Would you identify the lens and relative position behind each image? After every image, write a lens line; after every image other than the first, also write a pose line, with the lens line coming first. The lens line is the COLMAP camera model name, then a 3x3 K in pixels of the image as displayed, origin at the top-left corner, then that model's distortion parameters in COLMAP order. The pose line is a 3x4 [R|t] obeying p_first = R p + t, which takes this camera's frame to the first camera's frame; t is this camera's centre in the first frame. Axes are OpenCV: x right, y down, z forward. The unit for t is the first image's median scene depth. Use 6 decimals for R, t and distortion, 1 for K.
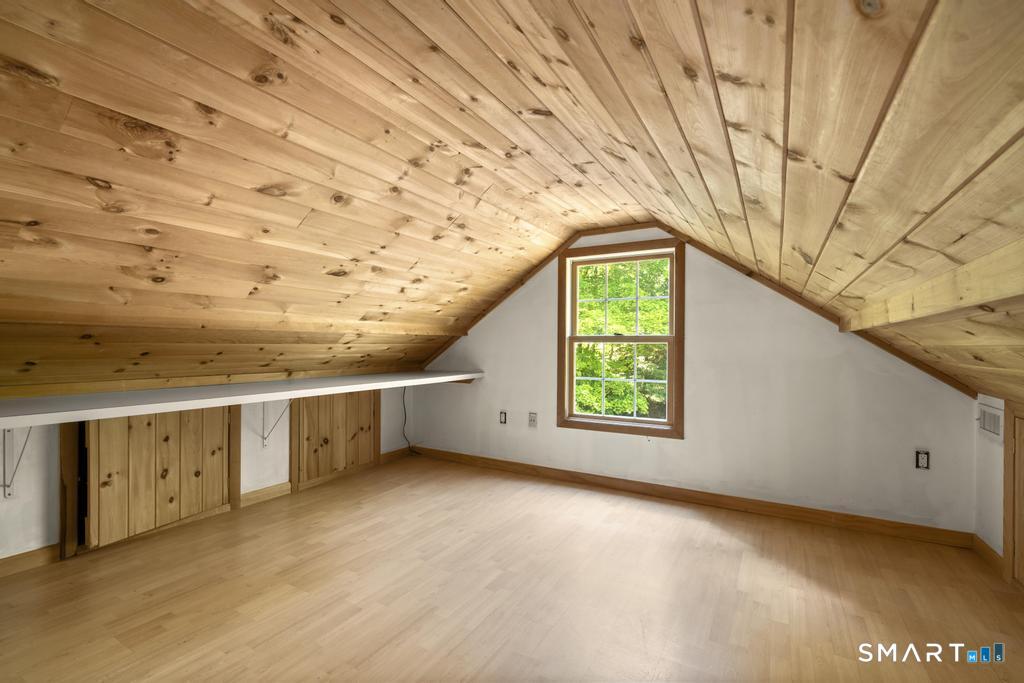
lens RADIAL K [[459.1, 0, 512.1], [0, 459.1, 342.8], [0, 0, 1]] dist [-0.006999, 0.003301]
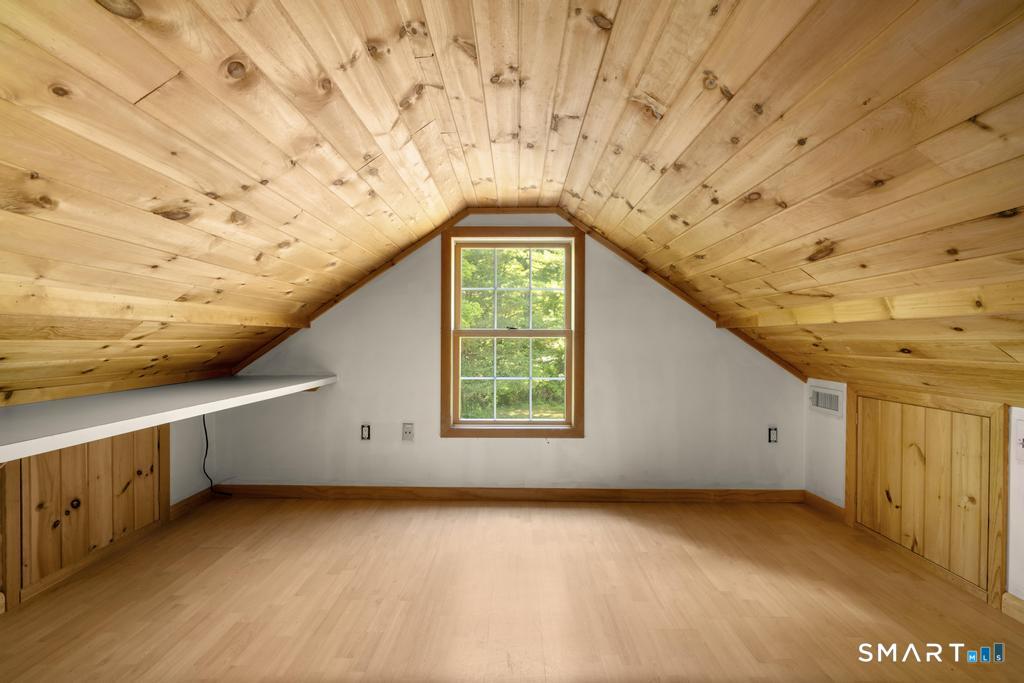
lens RADIAL K [[459.1, 0, 513.5], [0, 459.1, 343.6], [0, 0, 1]] dist [-0.006999, 0.003301]
pose [[0.869566, -0.006460, 0.493774, -0.230095], [-0.000399, 0.999905, 0.013784, -0.000576], [-0.493816, -0.012183, 0.869481, 0.236207]]
